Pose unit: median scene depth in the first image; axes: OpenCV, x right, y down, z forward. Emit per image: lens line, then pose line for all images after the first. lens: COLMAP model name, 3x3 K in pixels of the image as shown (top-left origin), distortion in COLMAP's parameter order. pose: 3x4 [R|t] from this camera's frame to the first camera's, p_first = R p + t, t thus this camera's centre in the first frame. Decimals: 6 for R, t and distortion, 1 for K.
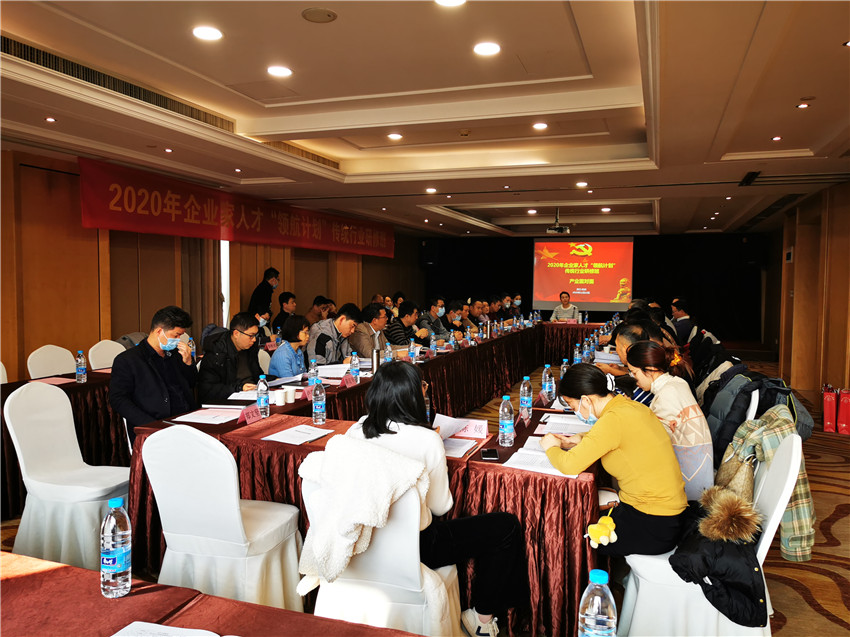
lens RADIAL K [[663.3, 0, 425.0], [0, 663.3, 318.5], [0, 0, 1]] dist [0.005880, -0.003053]
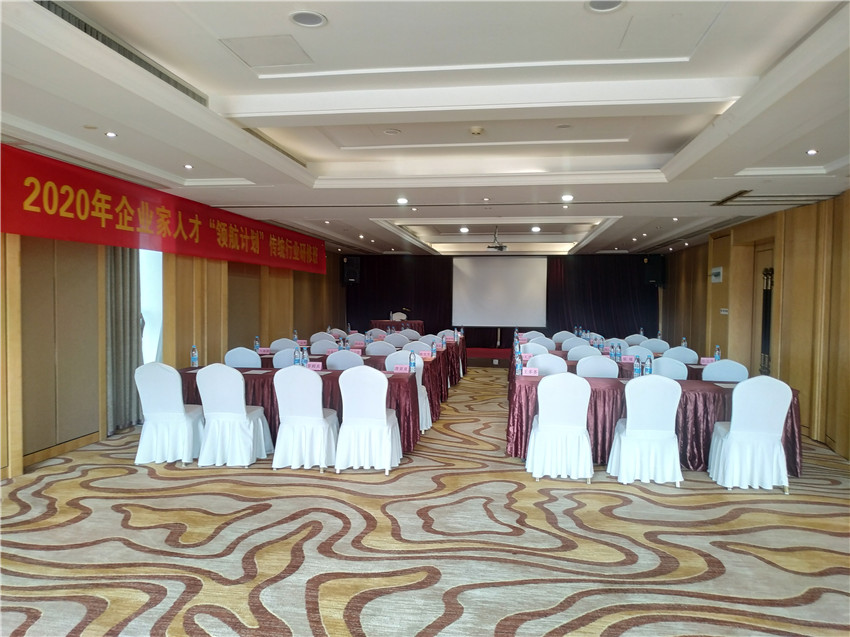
lens RADIAL K [[608.3, 0, 425.0], [0, 608.3, 318.5], [0, 0, 1]] dist [-0.004793, -0.026772]
pose [[0.981429, -0.005731, 0.191739, -0.139044], [0.009604, 0.999768, -0.019278, -0.016177], [-0.191584, 0.020762, 0.981257, 0.201067]]
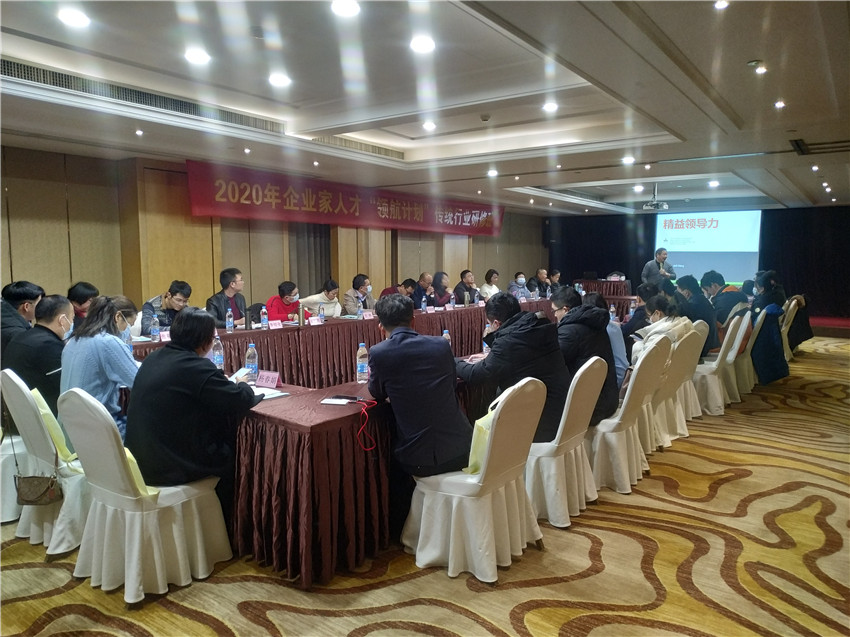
lens RADIAL K [[608.3, 0, 425.0], [0, 608.3, 318.5], [0, 0, 1]] dist [-0.004793, -0.026772]
pose [[0.957429, 0.021379, -0.287877, 0.224012], [-0.010114, 0.999126, 0.040560, 0.007601], [0.288493, -0.035921, 0.956808, 0.005422]]
